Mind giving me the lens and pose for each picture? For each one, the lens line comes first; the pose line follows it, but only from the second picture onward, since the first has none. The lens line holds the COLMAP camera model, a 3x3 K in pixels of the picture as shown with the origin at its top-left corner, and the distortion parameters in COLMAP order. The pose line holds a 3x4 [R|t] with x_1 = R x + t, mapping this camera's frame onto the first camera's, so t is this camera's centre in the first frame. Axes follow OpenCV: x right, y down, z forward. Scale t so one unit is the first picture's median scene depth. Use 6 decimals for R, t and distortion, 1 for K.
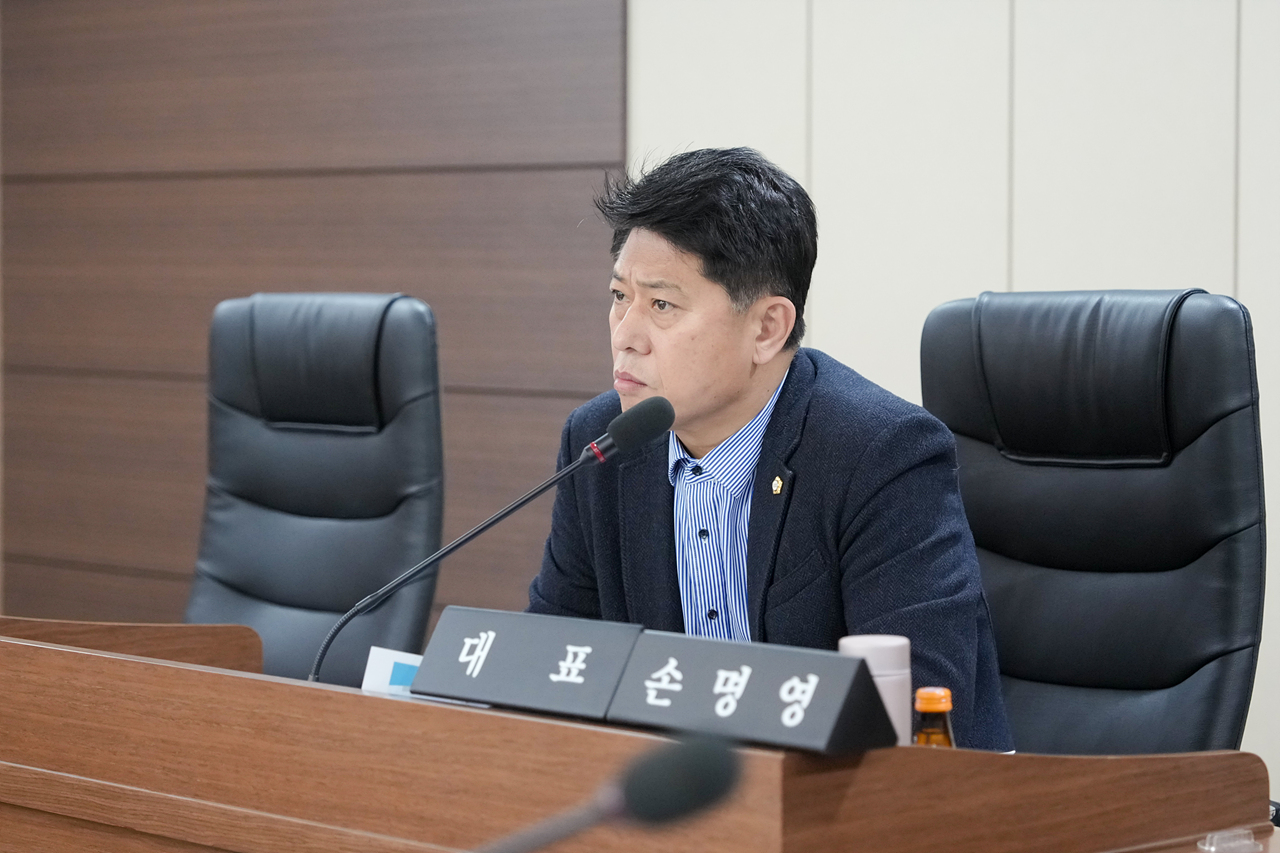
lens RADIAL K [[3550.7, 0, 640.0], [0, 3550.7, 426.5], [0, 0, 1]] dist [0.085493, 0.030341]
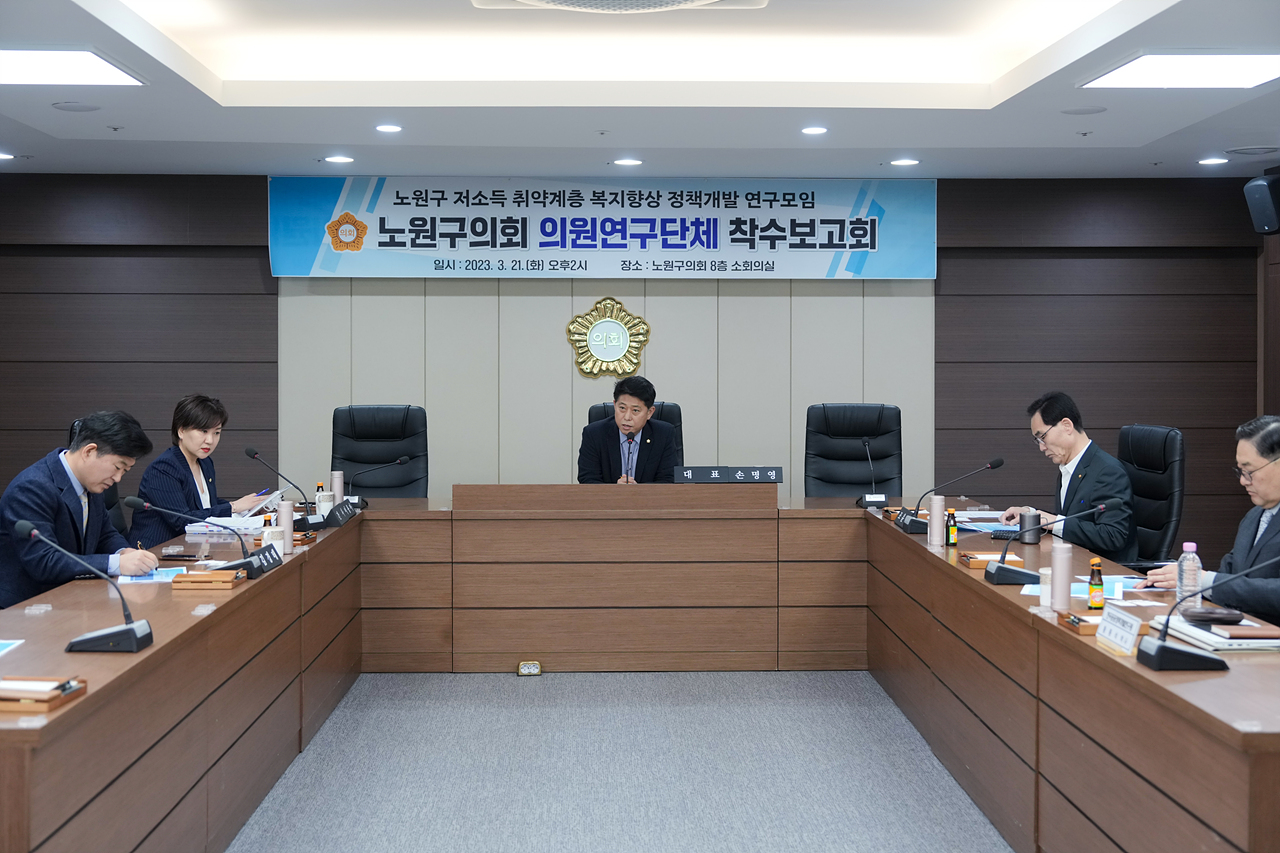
lens RADIAL K [[1612.9, 0, 637.5], [0, 1612.9, 410.1], [0, 0, 1]] dist [0.021067, -0.024304]
pose [[0.650250, -0.022714, 0.759381, -1.324583], [0.035354, 0.999375, -0.000380, -0.021144], [-0.758897, 0.027094, 0.650646, -0.379185]]
